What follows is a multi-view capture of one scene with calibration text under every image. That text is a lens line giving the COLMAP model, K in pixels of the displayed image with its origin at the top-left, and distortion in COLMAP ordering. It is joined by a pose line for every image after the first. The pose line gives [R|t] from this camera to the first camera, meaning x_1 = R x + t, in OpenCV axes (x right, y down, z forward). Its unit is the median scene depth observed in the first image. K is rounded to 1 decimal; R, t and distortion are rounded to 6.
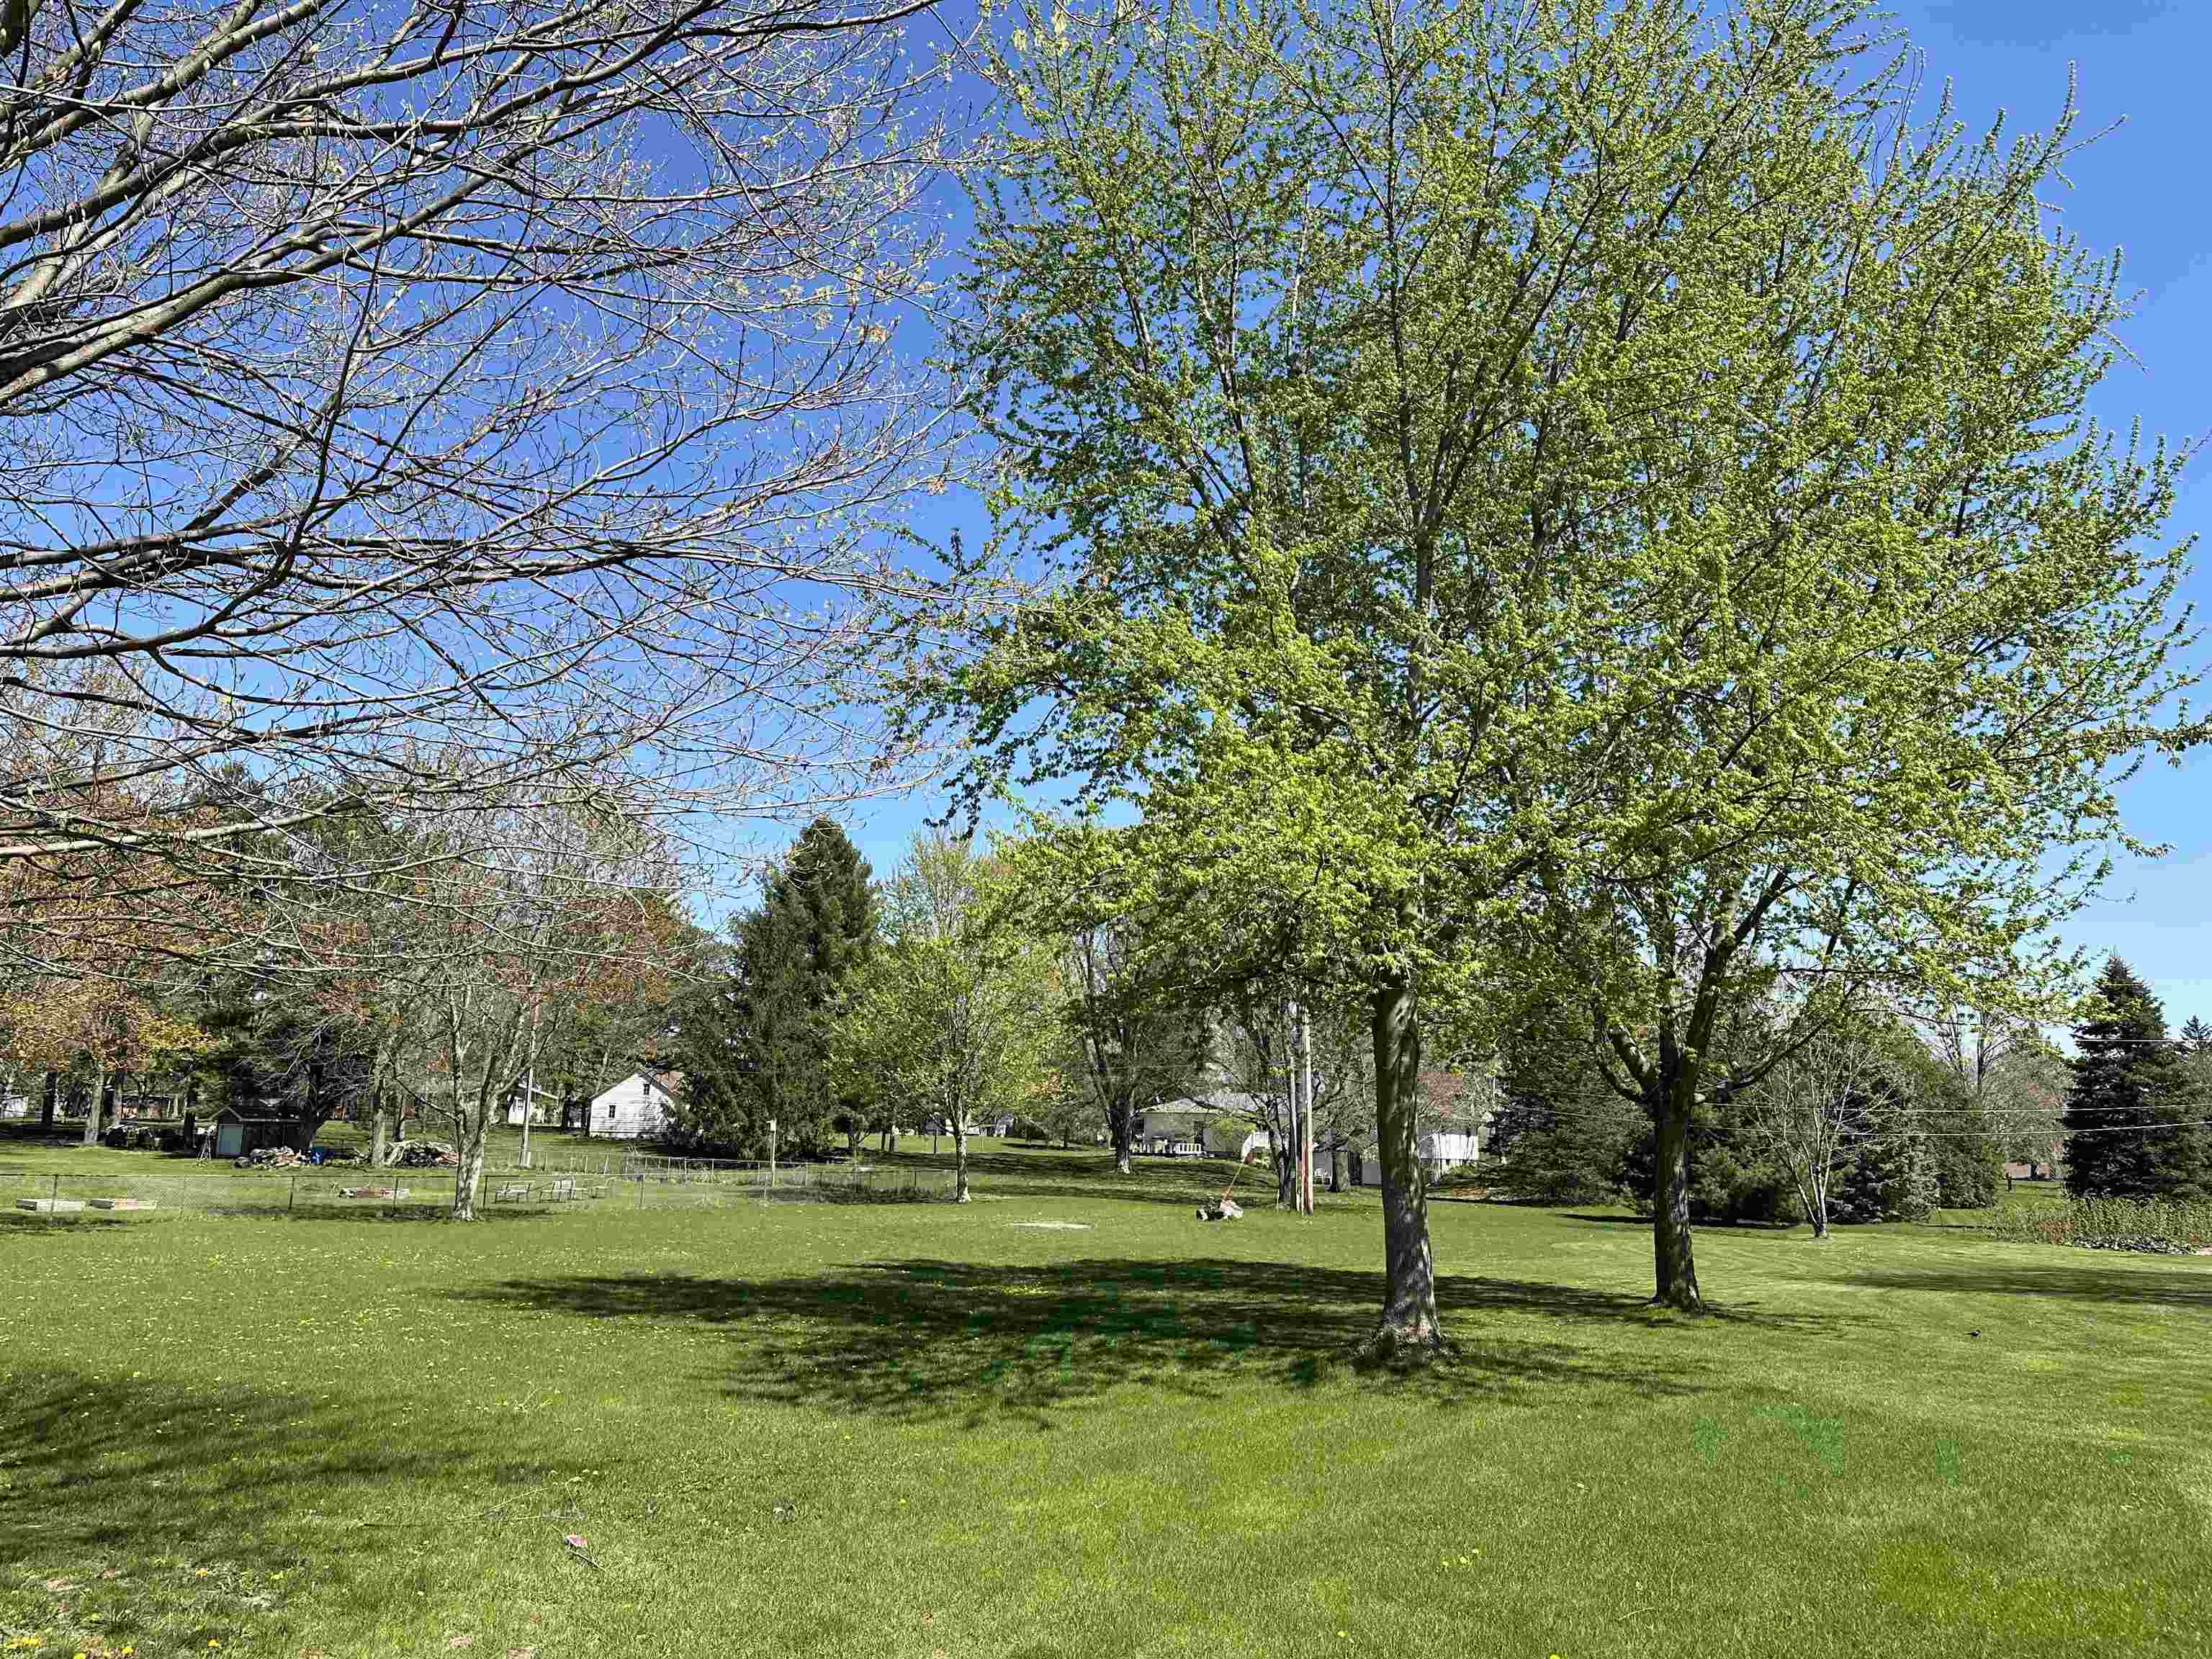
lens RADIAL K [[1519.3, 0, 1106.0], [0, 1519.3, 829.5], [0, 0, 1]] dist [0.173587, -0.306607]
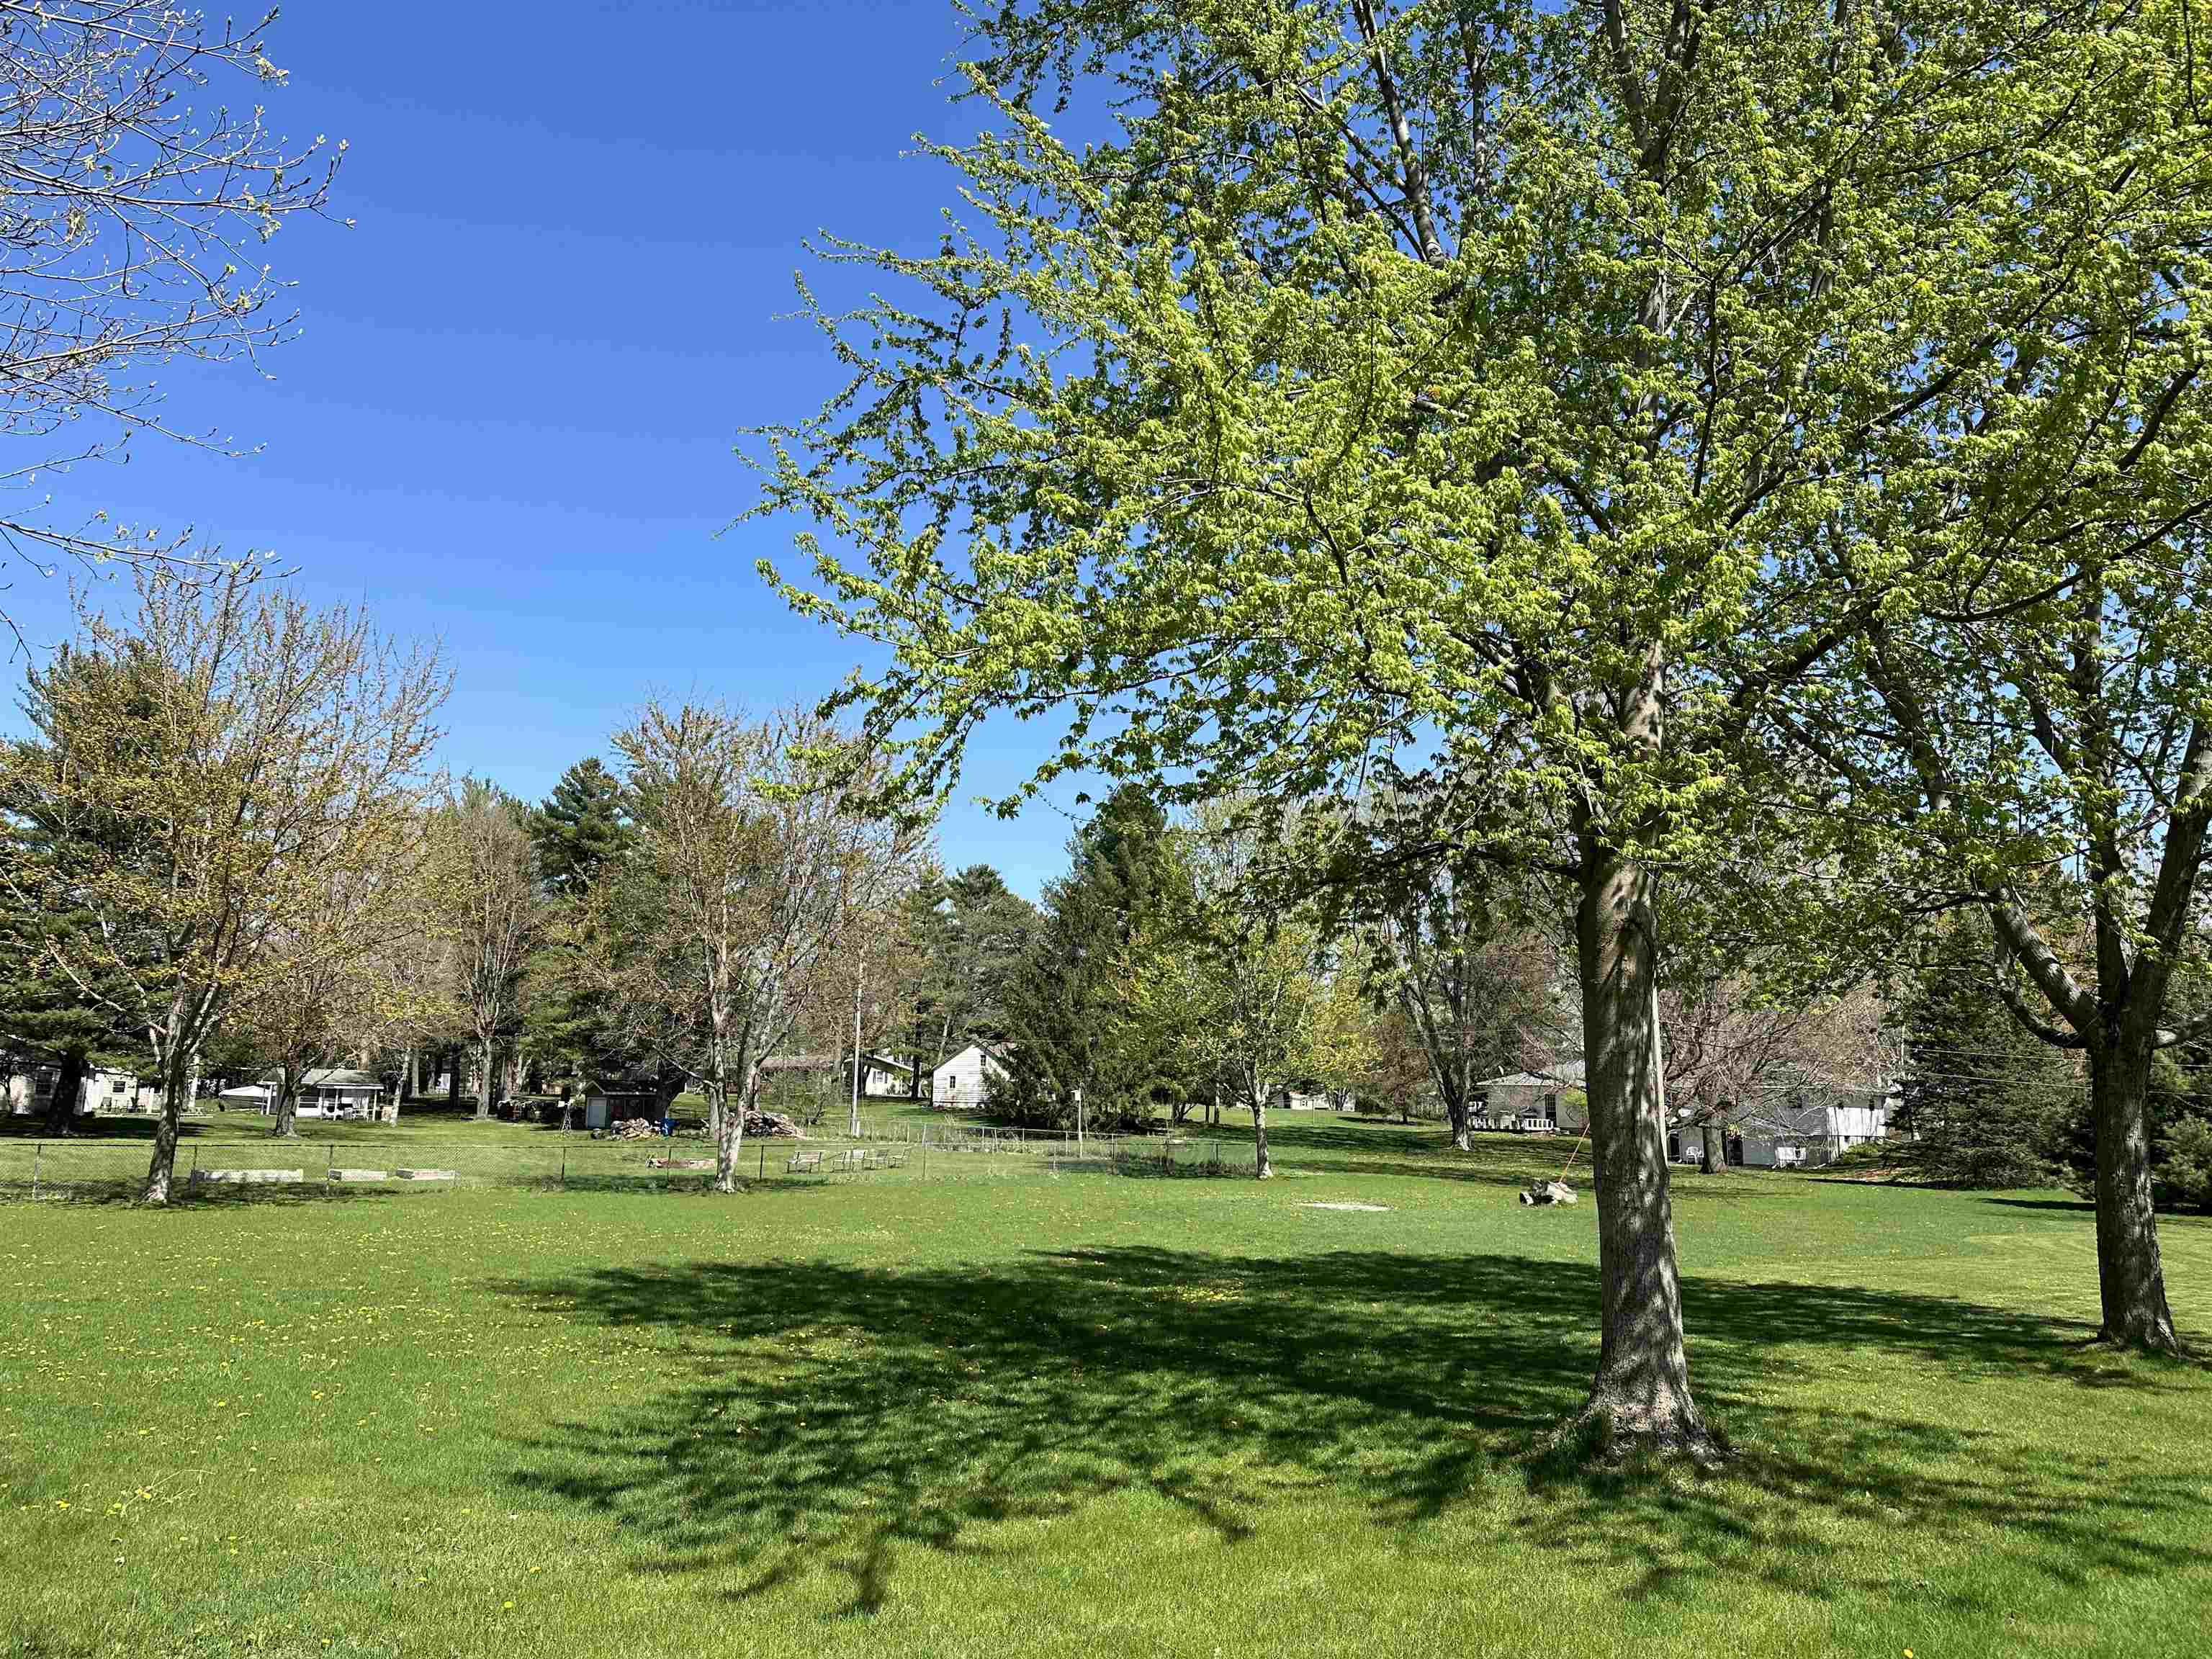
lens RADIAL K [[1519.6, 0, 1108.1], [0, 1519.6, 806.8], [0, 0, 1]] dist [0.095681, -0.113108]
pose [[0.973273, -0.045841, -0.225030, 0.025580], [0.046097, 0.998928, -0.004119, 0.015089], [0.224977, -0.006364, 0.974343, 0.066992]]
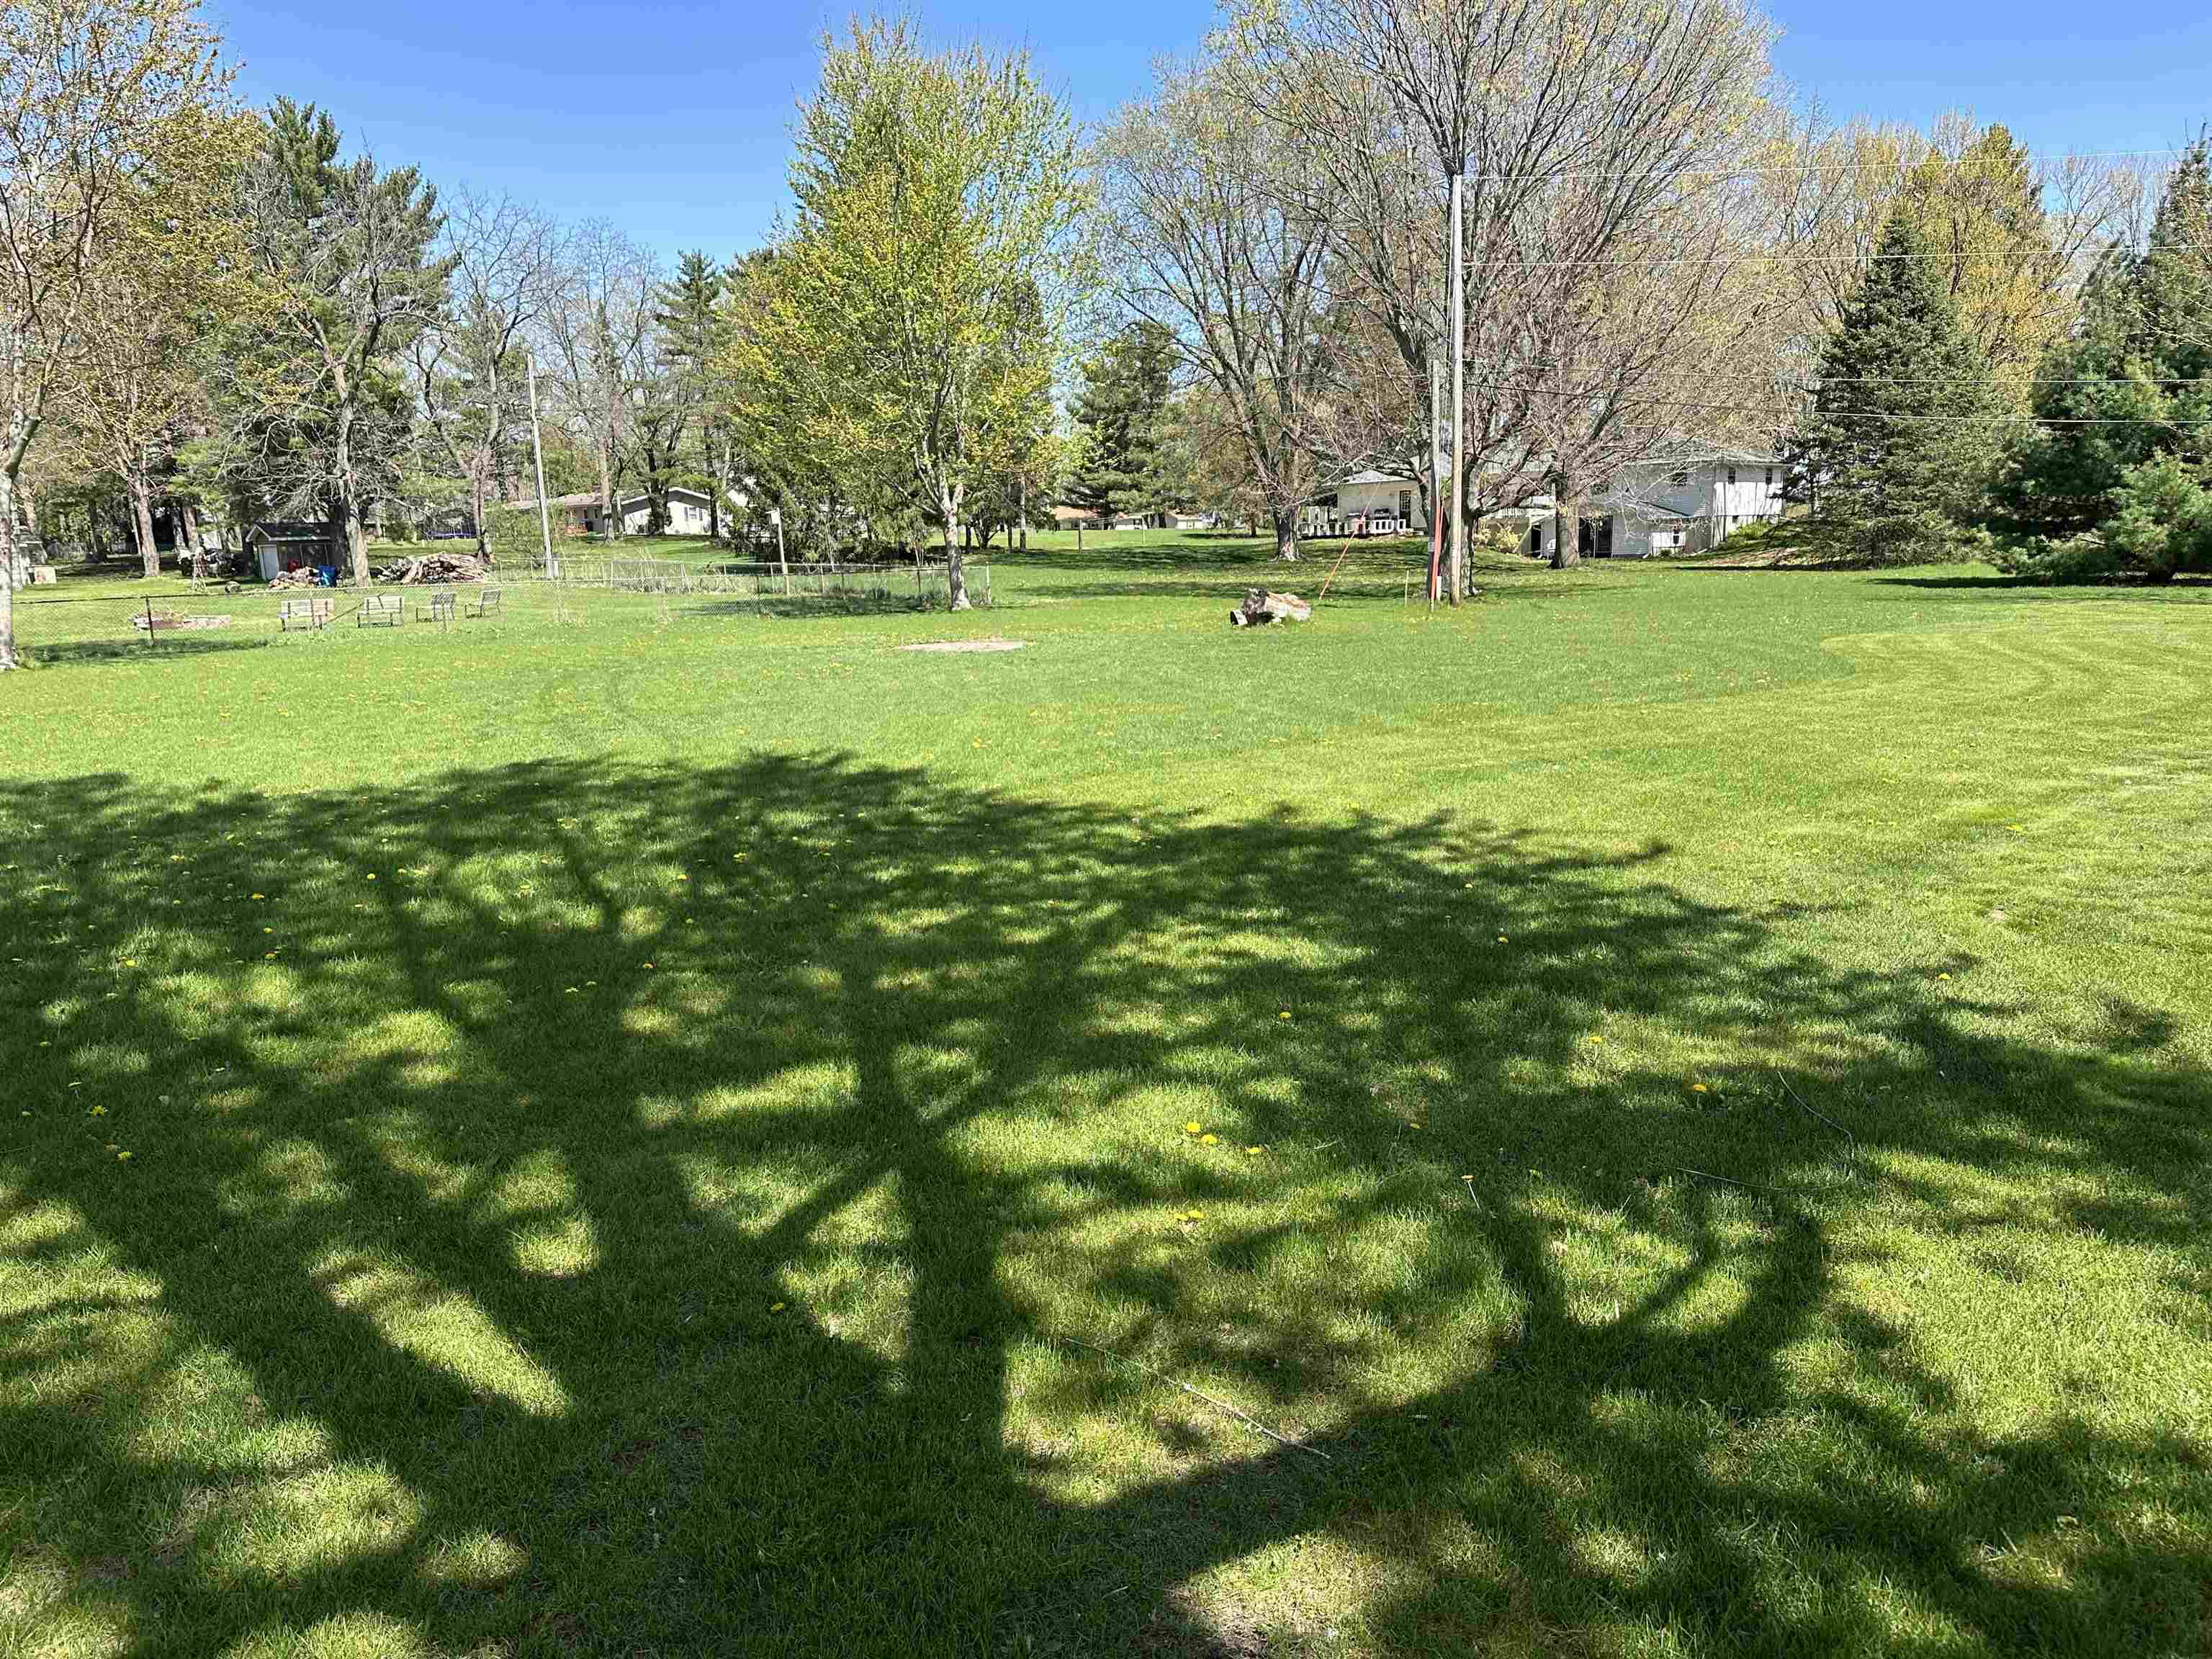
lens RADIAL K [[1542.3, 0, 1111.4], [0, 1542.3, 798.8], [0, 0, 1]] dist [0.133158, -0.177156]
pose [[0.981427, -0.019824, -0.190807, 0.087208], [0.087000, 0.932472, 0.350610, 0.062516], [0.170972, -0.360698, 0.916878, 0.255733]]
